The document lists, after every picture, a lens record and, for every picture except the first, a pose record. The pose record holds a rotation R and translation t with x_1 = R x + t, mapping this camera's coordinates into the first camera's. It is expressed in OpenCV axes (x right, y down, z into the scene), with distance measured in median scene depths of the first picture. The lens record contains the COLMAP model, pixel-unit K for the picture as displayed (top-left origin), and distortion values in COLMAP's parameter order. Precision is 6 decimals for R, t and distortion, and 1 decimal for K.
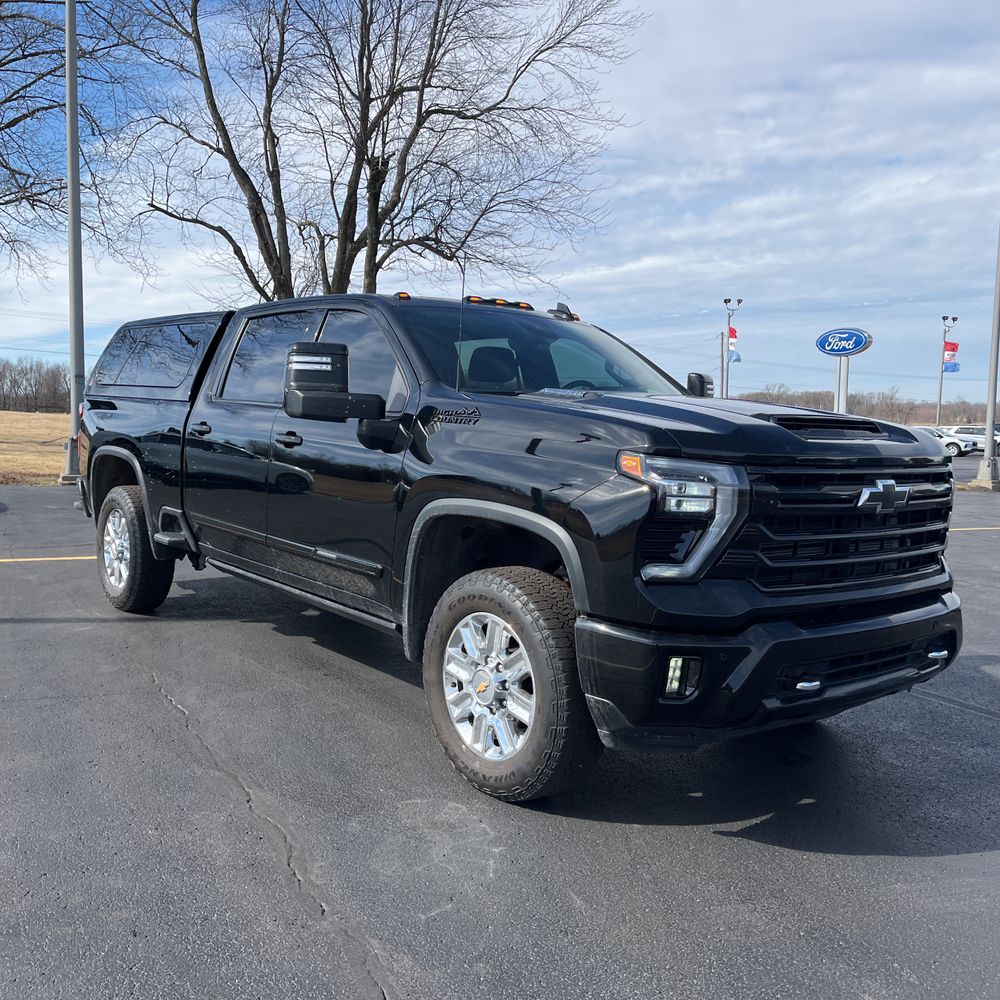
lens RADIAL K [[1058.1, 0, 446.3], [0, 1058.1, 517.2], [0, 0, 1]] dist [0.000514, 0.007576]
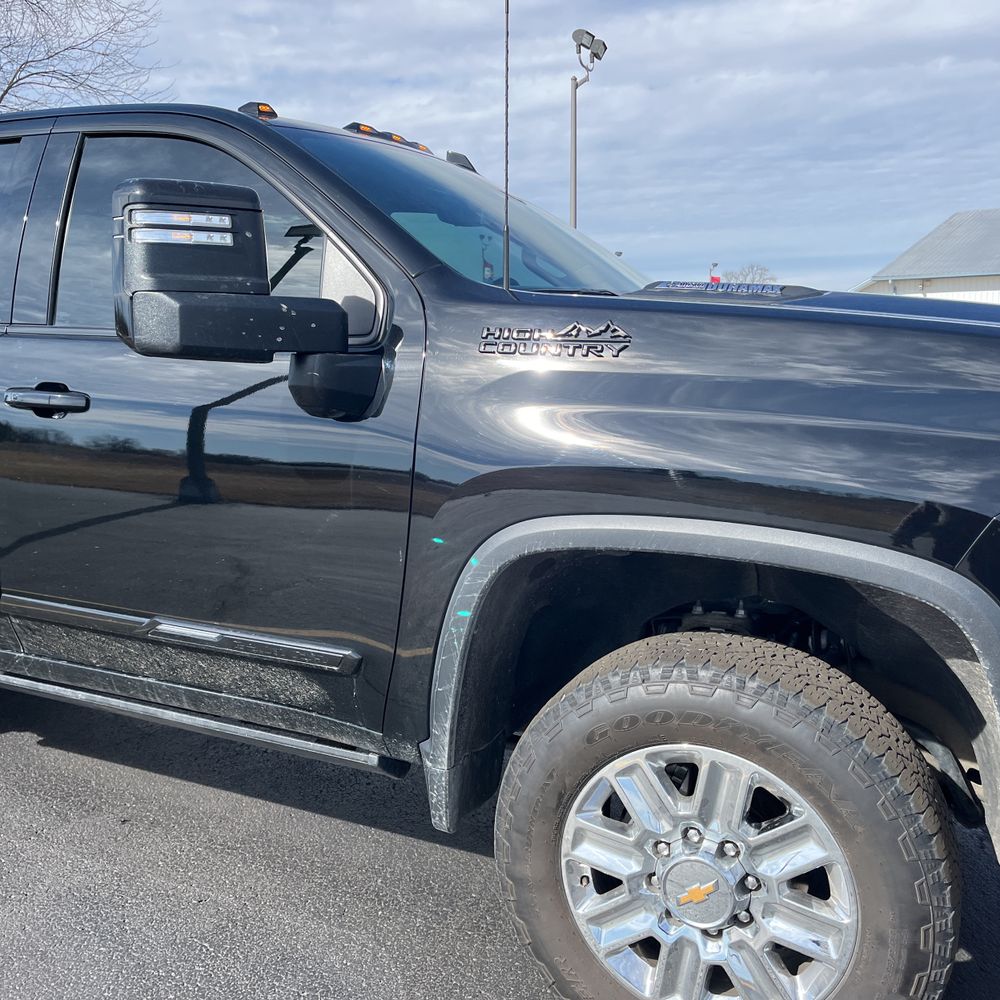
lens RADIAL K [[1031.6, 0, 491.3], [0, 1031.6, 508.3], [0, 0, 1]] dist [0.017906, -0.006887]
pose [[0.878024, -0.106376, 0.466645, -0.205281], [0.071824, 0.993232, 0.091275, -0.055135], [-0.473197, -0.046625, 0.879722, 0.505687]]
